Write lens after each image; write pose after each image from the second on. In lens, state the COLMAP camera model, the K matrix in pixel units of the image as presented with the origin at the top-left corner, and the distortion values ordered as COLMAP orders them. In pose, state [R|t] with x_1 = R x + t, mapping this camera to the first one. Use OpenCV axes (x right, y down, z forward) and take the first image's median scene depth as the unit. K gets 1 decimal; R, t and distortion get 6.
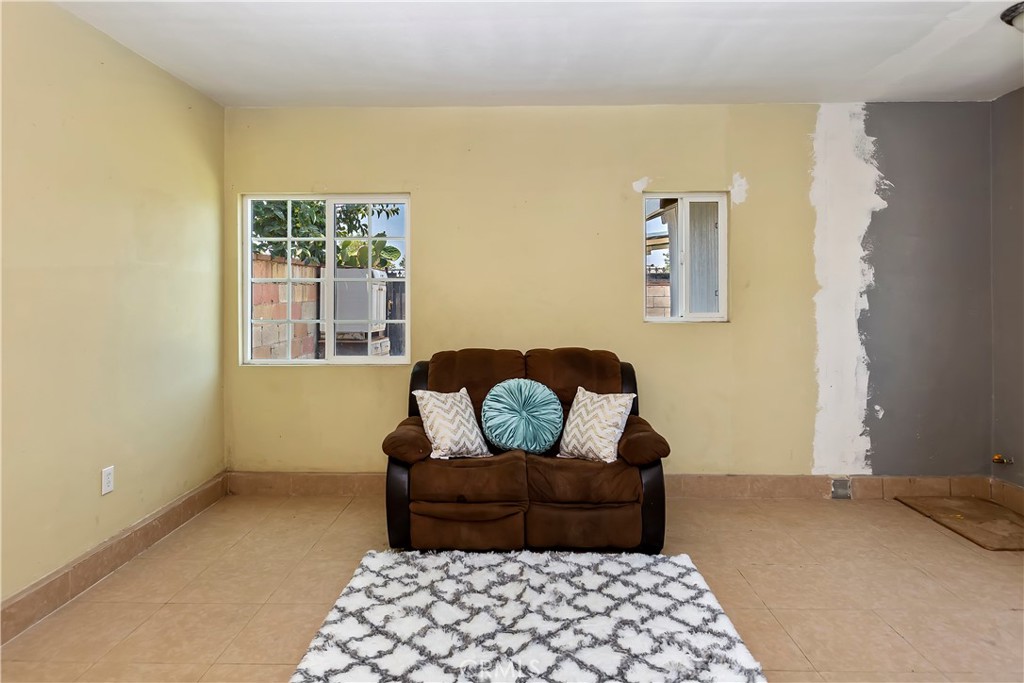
lens RADIAL K [[599.2, 0, 511.2], [0, 599.2, 311.7], [0, 0, 1]] dist [0.000261, -0.001358]
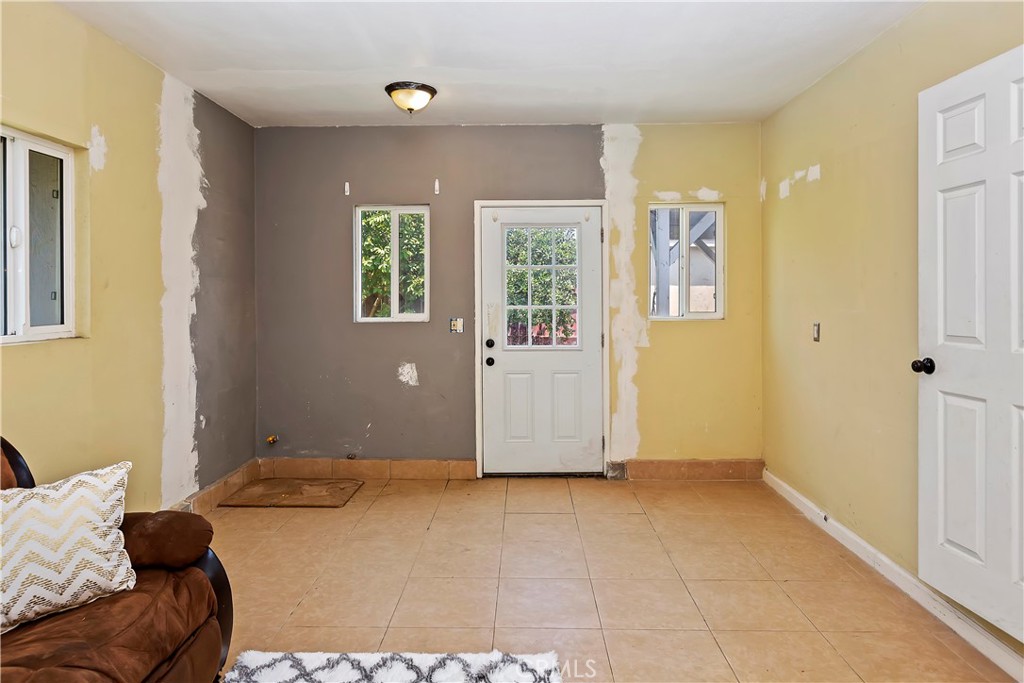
lens RADIAL K [[599.2, 0, 511.2], [0, 599.2, 311.7], [0, 0, 1]] dist [0.000261, -0.001358]
pose [[0.009885, -0.021424, 0.999722, -0.329743], [0.028589, 0.999368, 0.021134, -0.013165], [-0.999542, 0.028372, 0.010492, 0.503945]]
